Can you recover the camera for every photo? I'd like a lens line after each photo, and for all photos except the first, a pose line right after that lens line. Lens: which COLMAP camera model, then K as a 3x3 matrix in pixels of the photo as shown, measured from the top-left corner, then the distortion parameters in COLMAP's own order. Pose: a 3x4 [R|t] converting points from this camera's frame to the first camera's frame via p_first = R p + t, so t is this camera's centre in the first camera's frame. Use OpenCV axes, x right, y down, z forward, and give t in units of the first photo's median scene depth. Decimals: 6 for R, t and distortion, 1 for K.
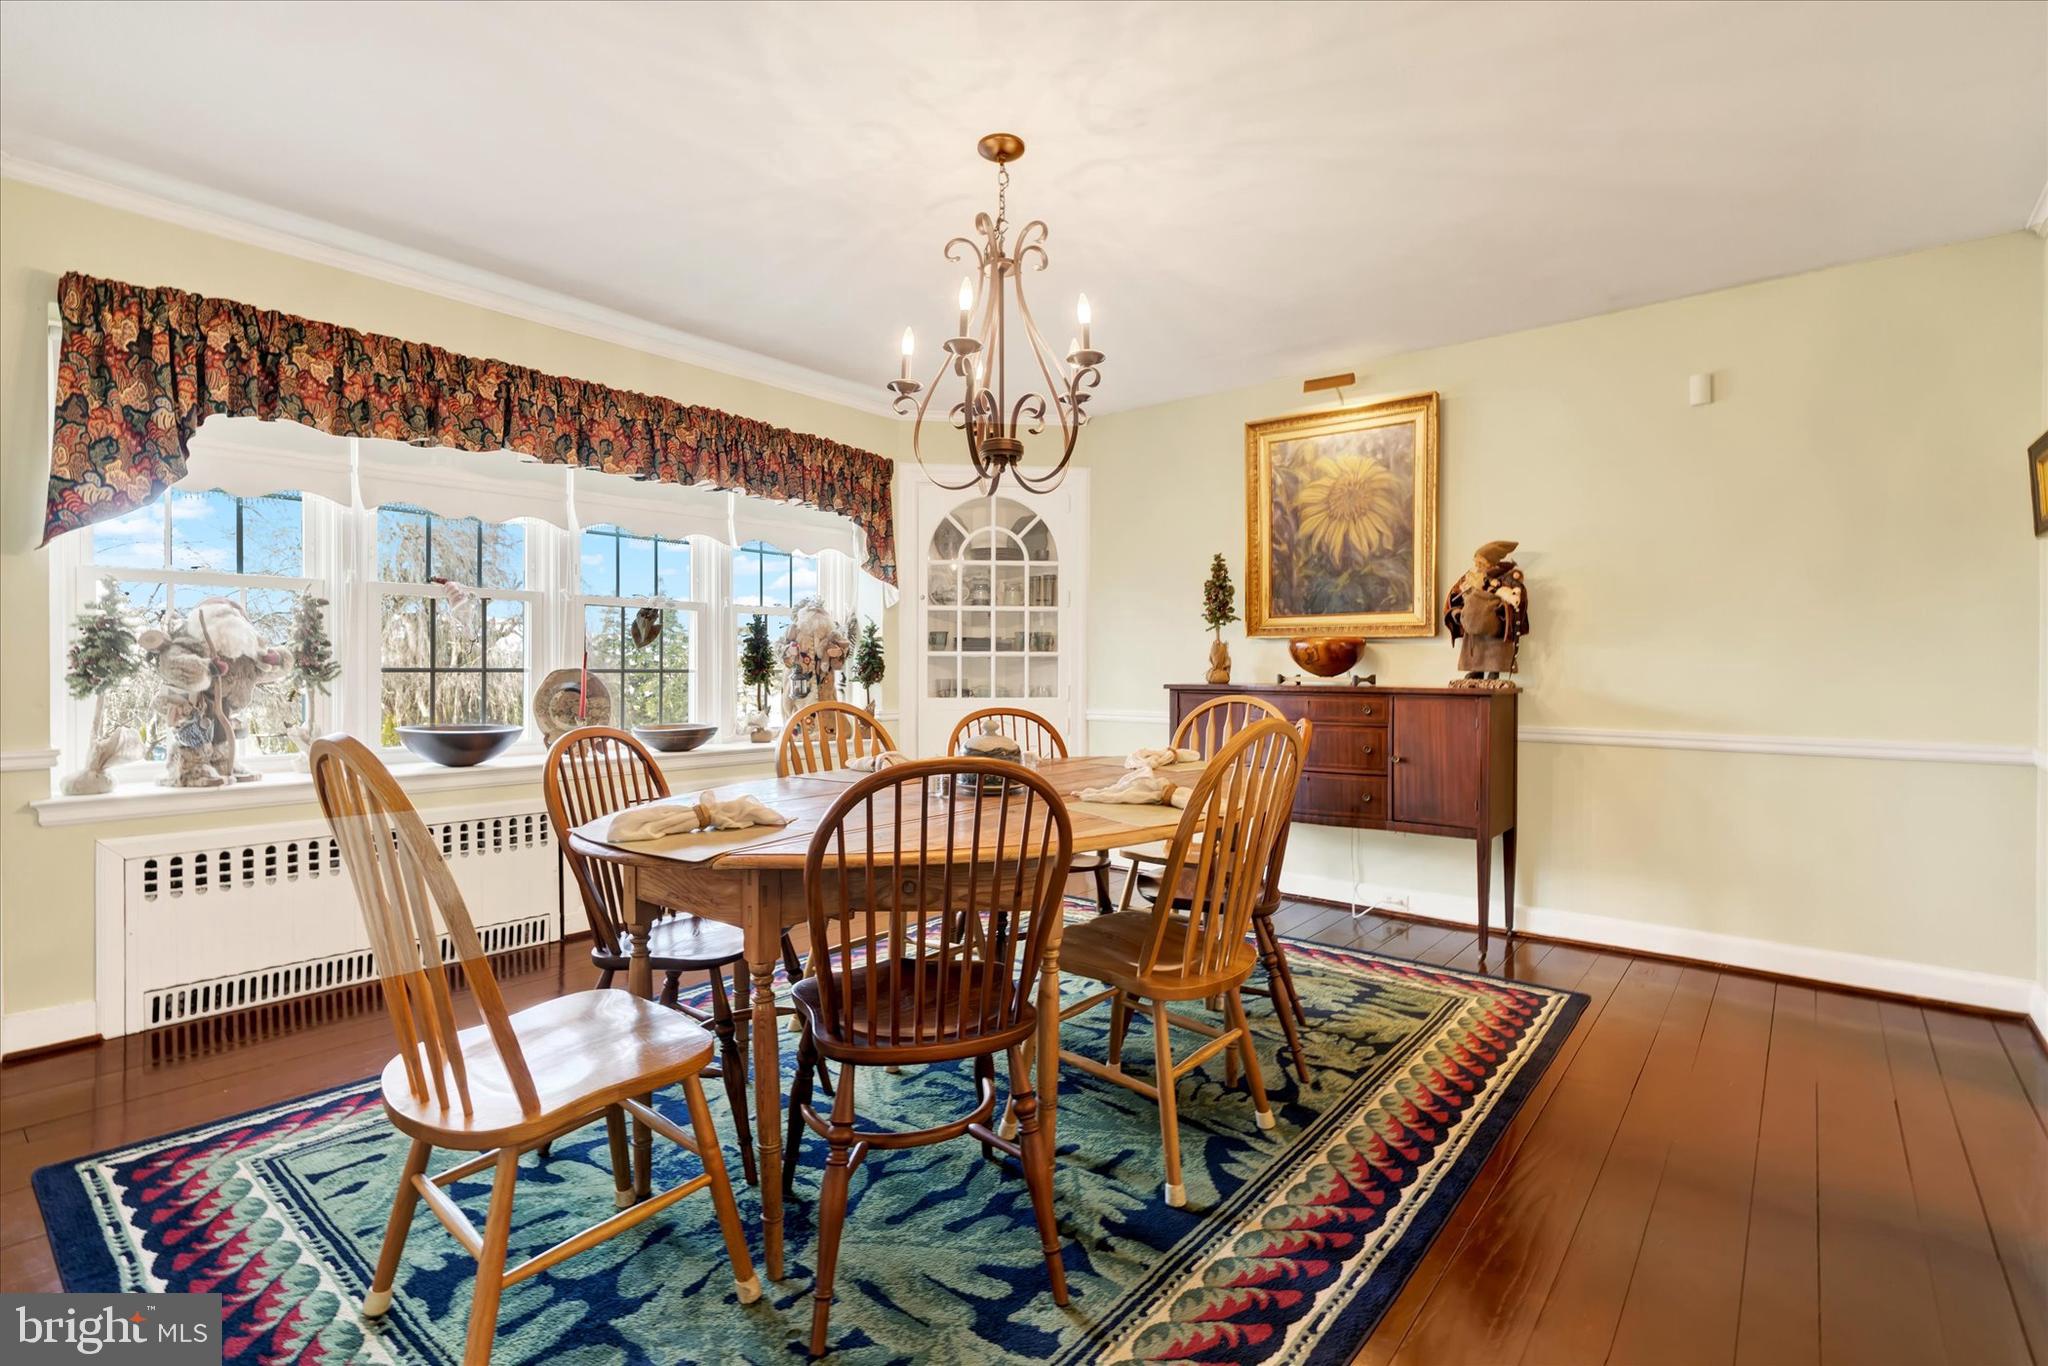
lens RADIAL K [[952.3, 0, 1023.8], [0, 952.3, 679.1], [0, 0, 1]] dist [0.004469, 0.000066]
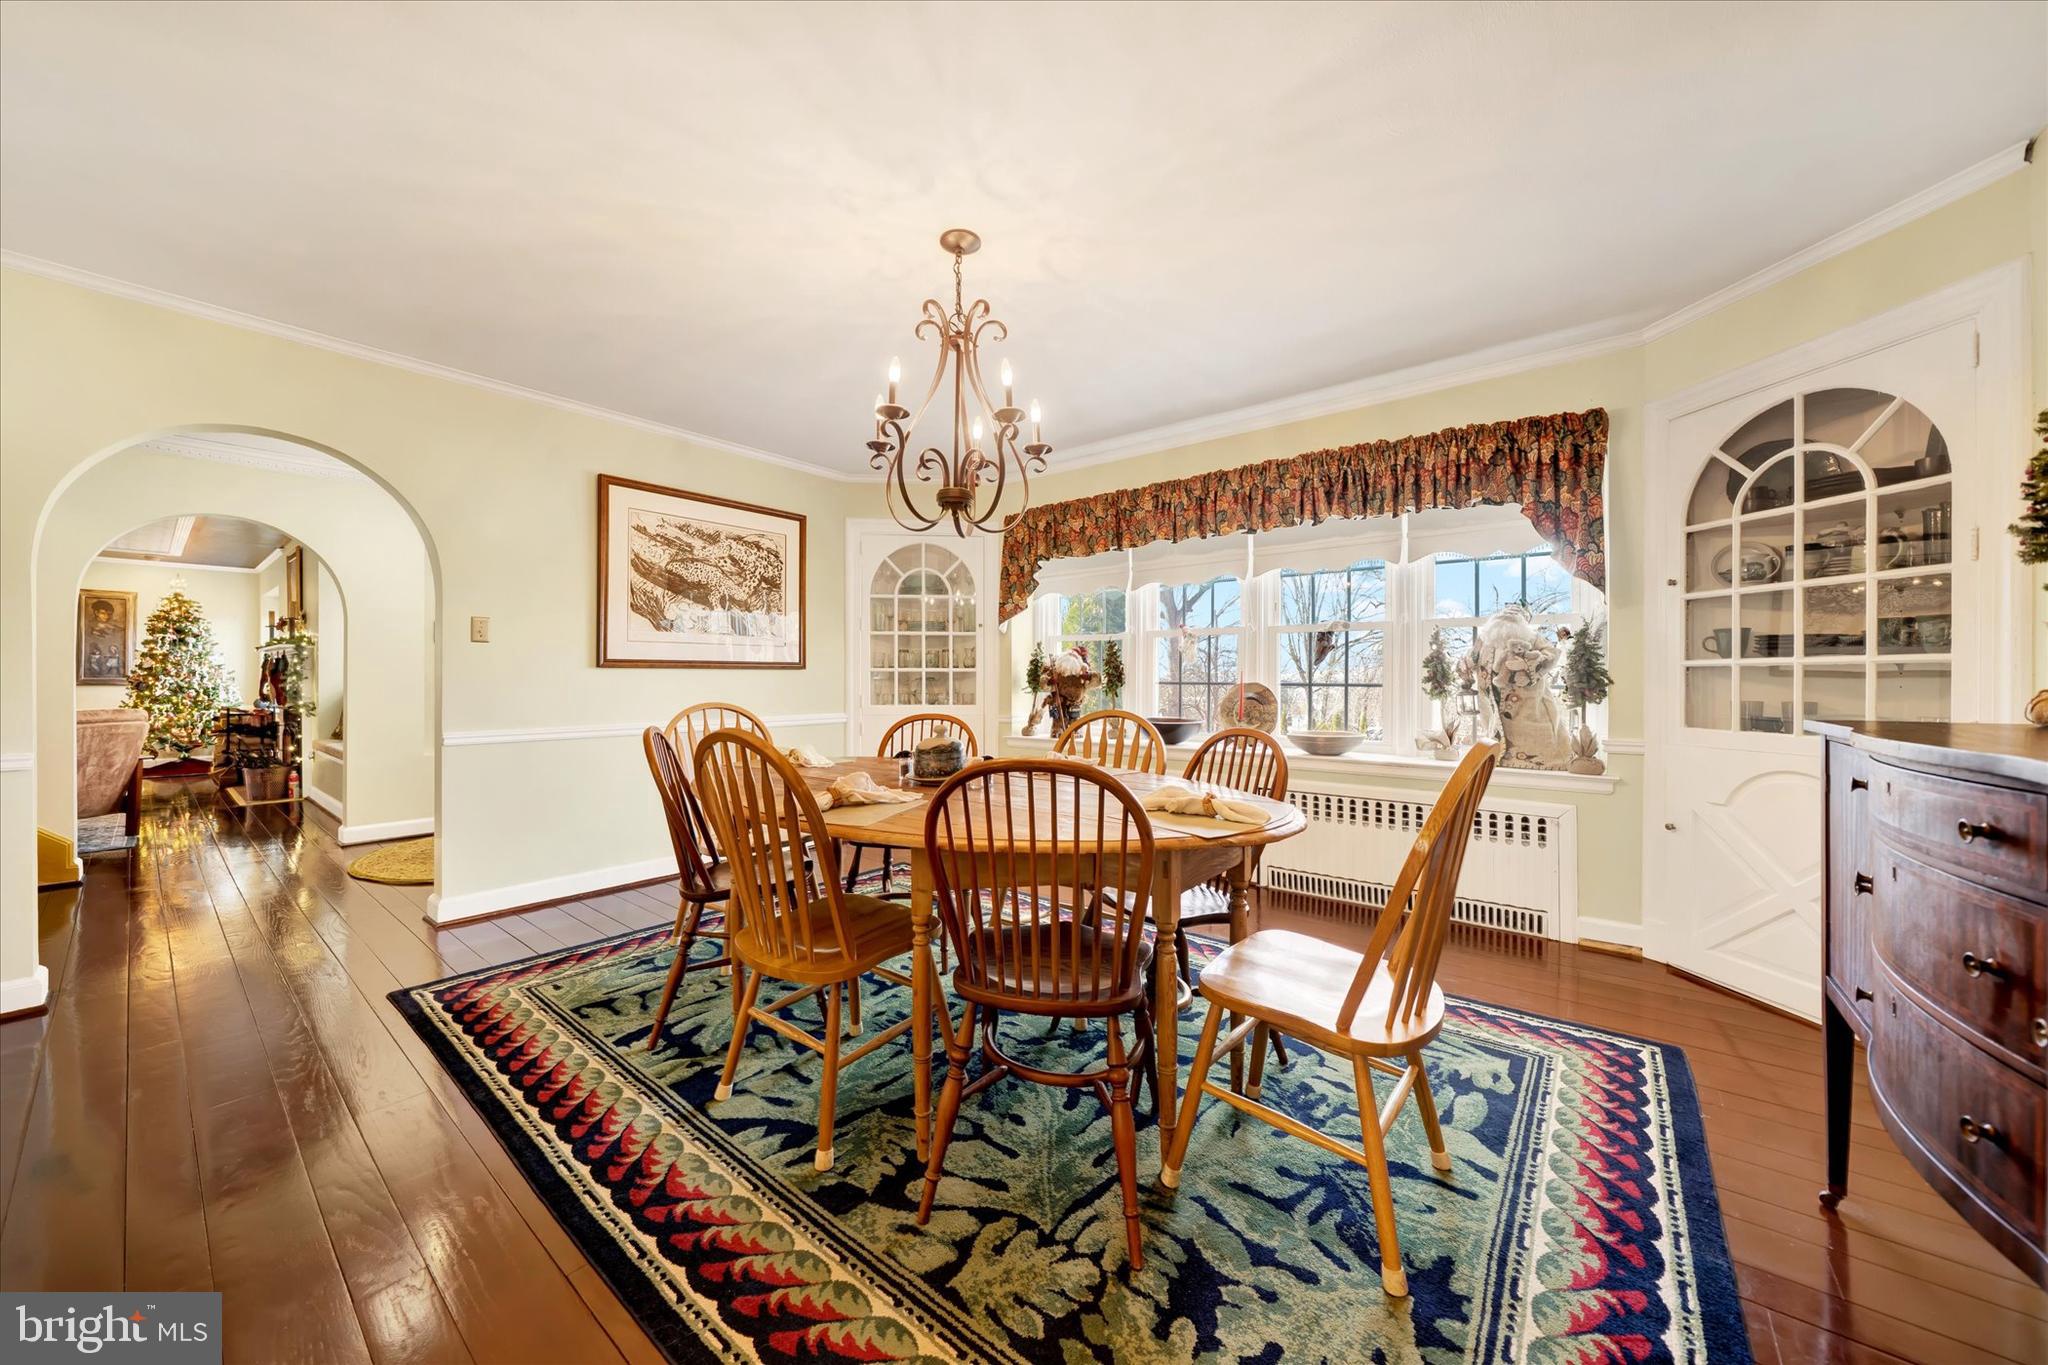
lens RADIAL K [[734.0, 0, 1014.8], [0, 734.0, 682.9], [0, 0, 1]] dist [-0.008723, 0.000002]
pose [[0.002112, 0.003314, -0.999992, 0.844278], [-0.017200, 0.999847, 0.003278, -0.012465], [0.999850, 0.017193, 0.002168, 1.022350]]
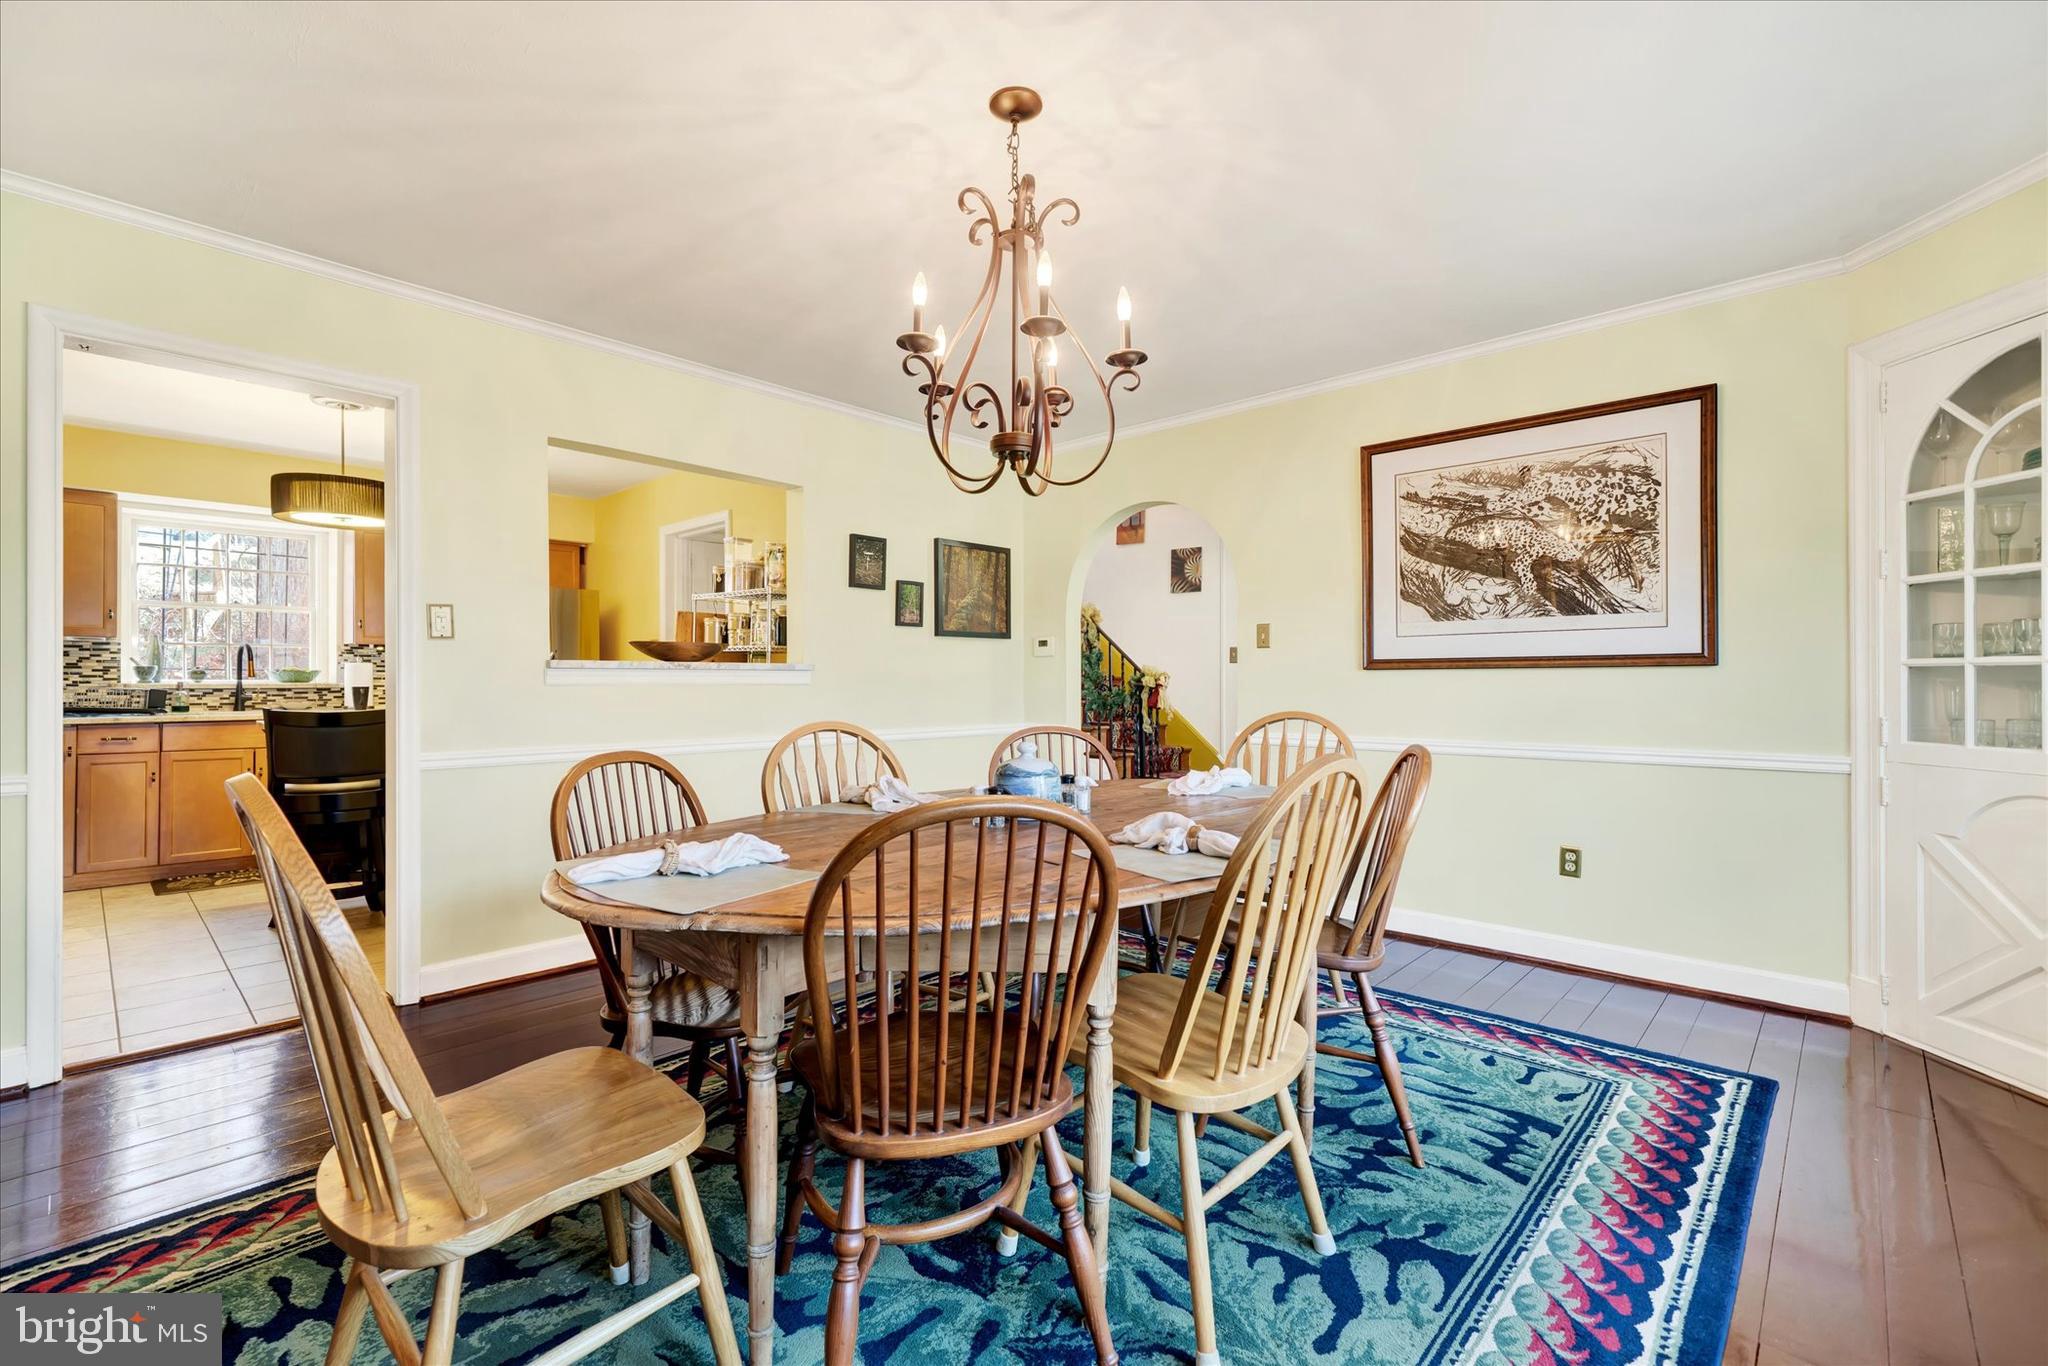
lens RADIAL K [[893.6, 0, 1005.8], [0, 893.6, 682.0], [0, 0, 1]] dist [-0.002794, 0.000008]
pose [[-0.997625, -0.003227, 0.068800, -0.070247], [-0.002024, 0.999844, 0.017551, -0.027640], [-0.068846, 0.017370, -0.997476, 1.757509]]
